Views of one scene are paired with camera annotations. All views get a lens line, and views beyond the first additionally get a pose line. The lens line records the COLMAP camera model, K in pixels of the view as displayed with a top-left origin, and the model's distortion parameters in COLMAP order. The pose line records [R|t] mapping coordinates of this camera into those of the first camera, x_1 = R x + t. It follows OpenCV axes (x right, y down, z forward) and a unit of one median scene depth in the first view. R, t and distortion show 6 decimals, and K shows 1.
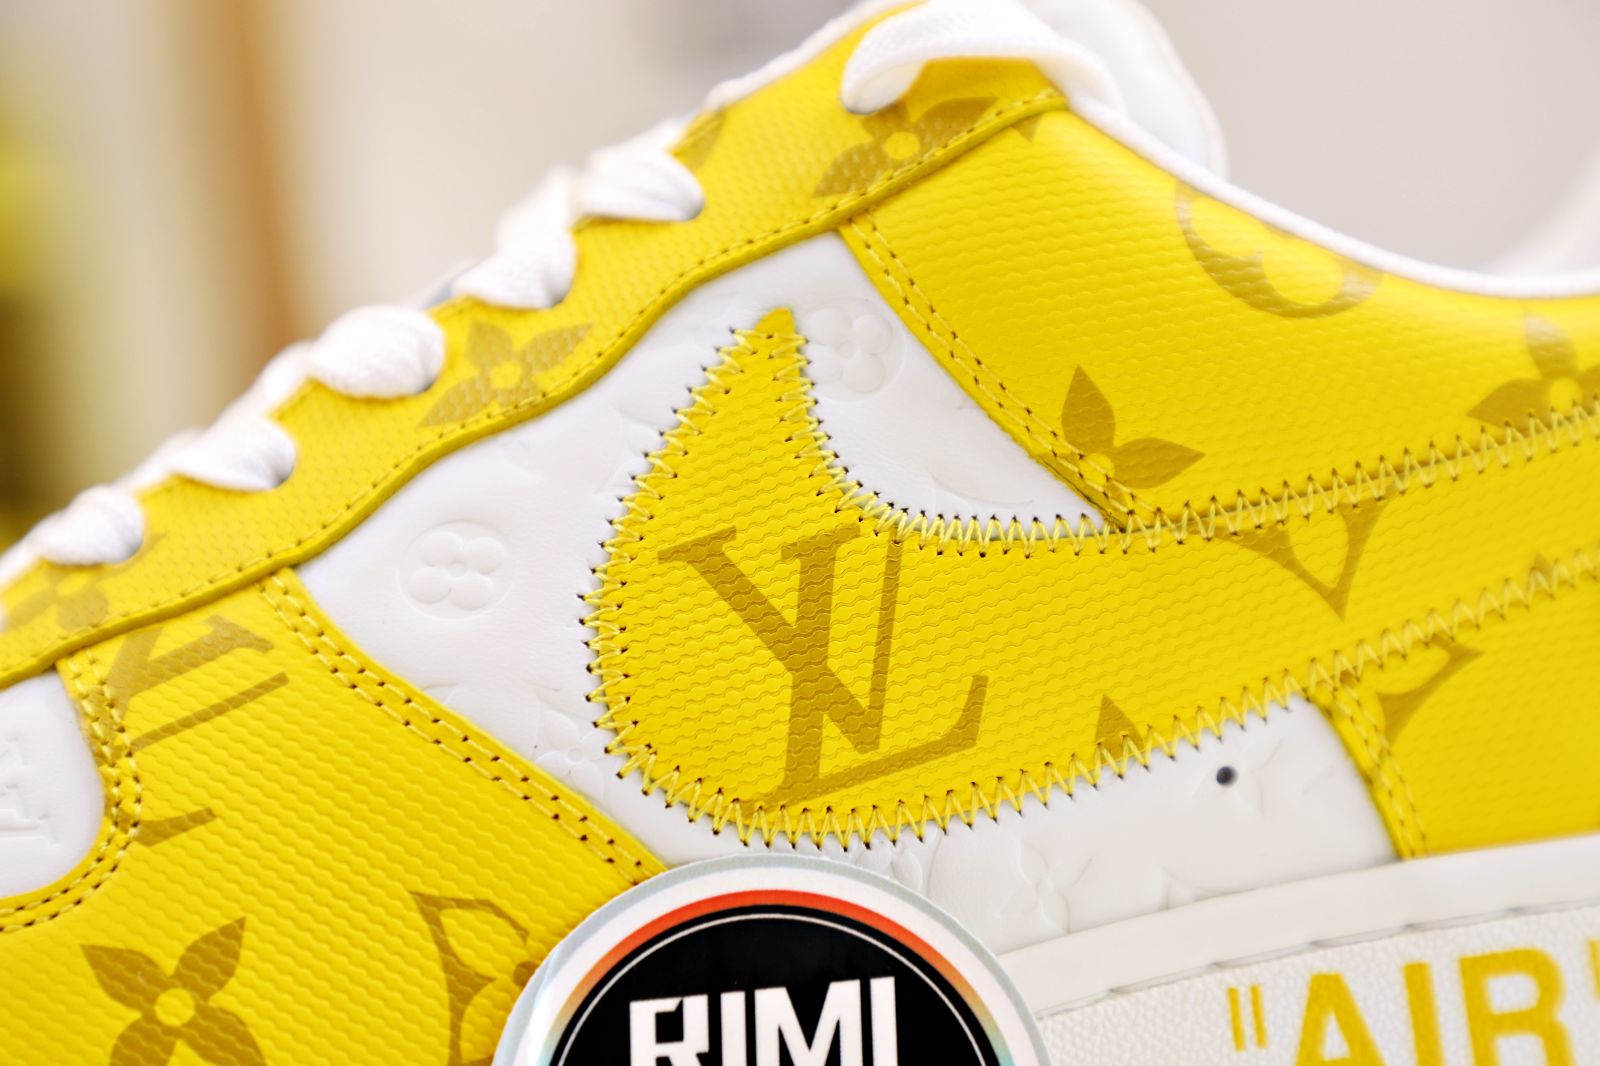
lens RADIAL K [[4030.3, 0, 800.0], [0, 4030.3, 533.0], [0, 0, 1]] dist [0.268156, 0.956088]
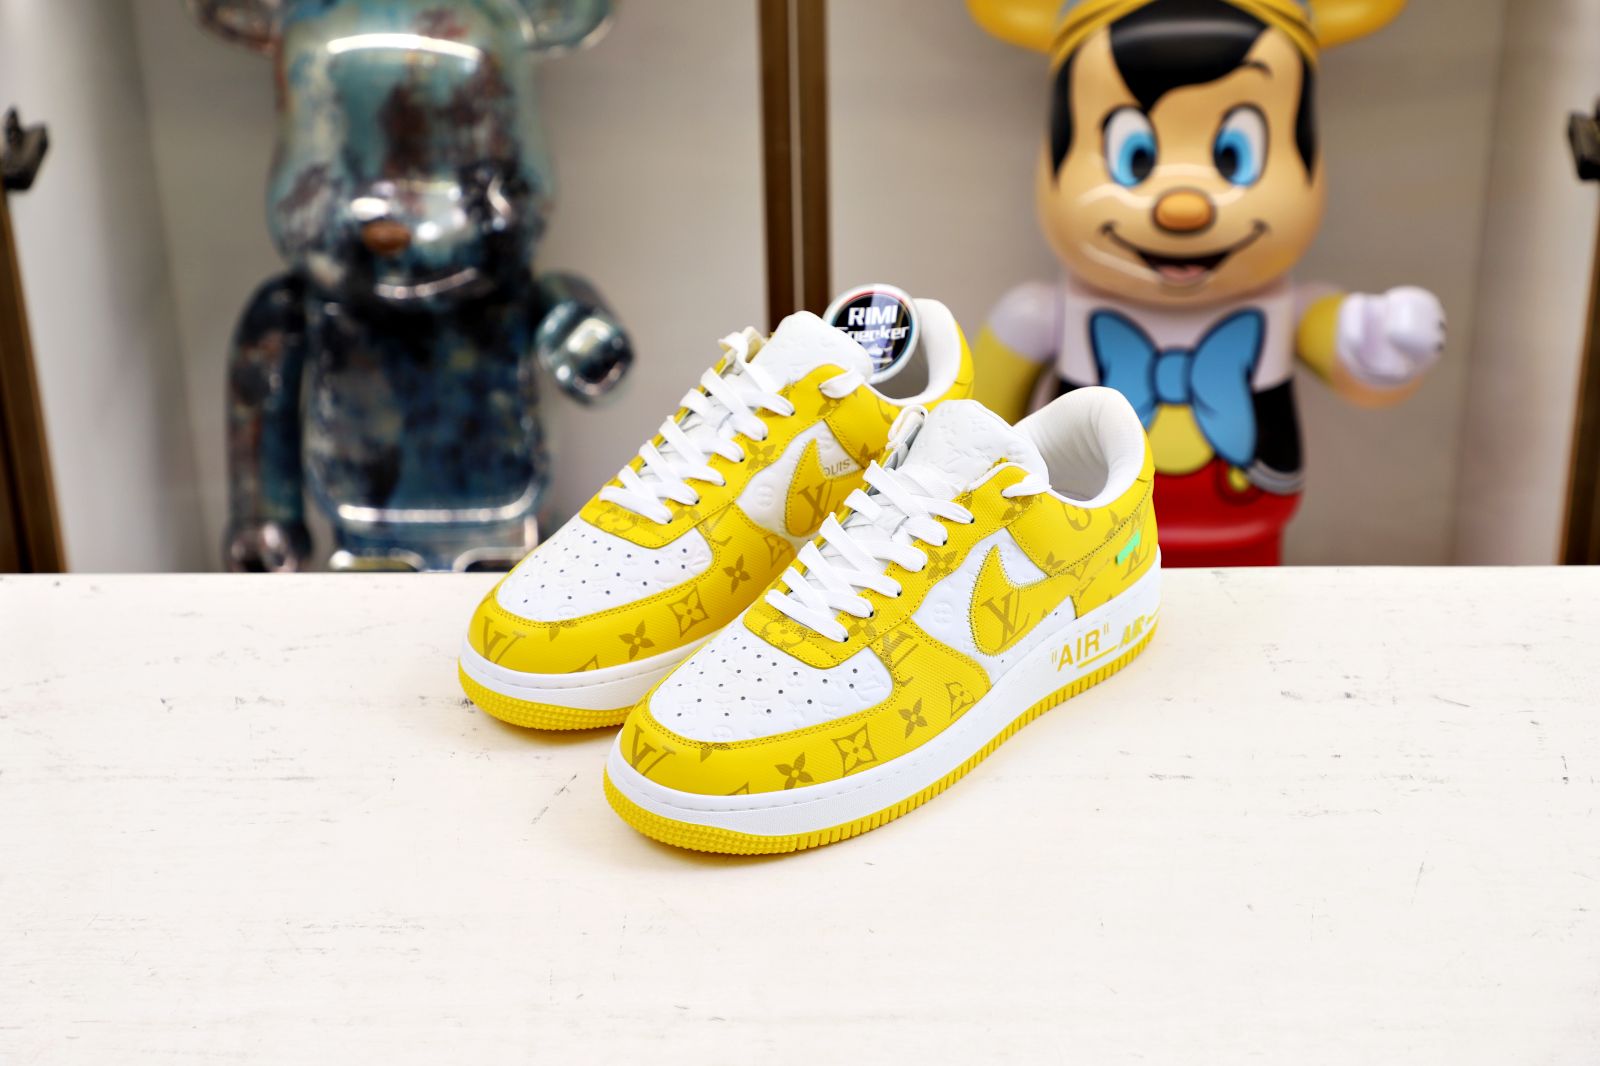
lens RADIAL K [[3258.3, 0, 800.0], [0, 3258.3, 533.0], [0, 0, 1]] dist [0.287992, 0.085444]
pose [[0.813334, -0.188649, 0.550363, -2.287417], [-0.107778, 0.880742, 0.461169, -1.803037], [-0.571727, -0.434402, 0.696005, -1.507155]]
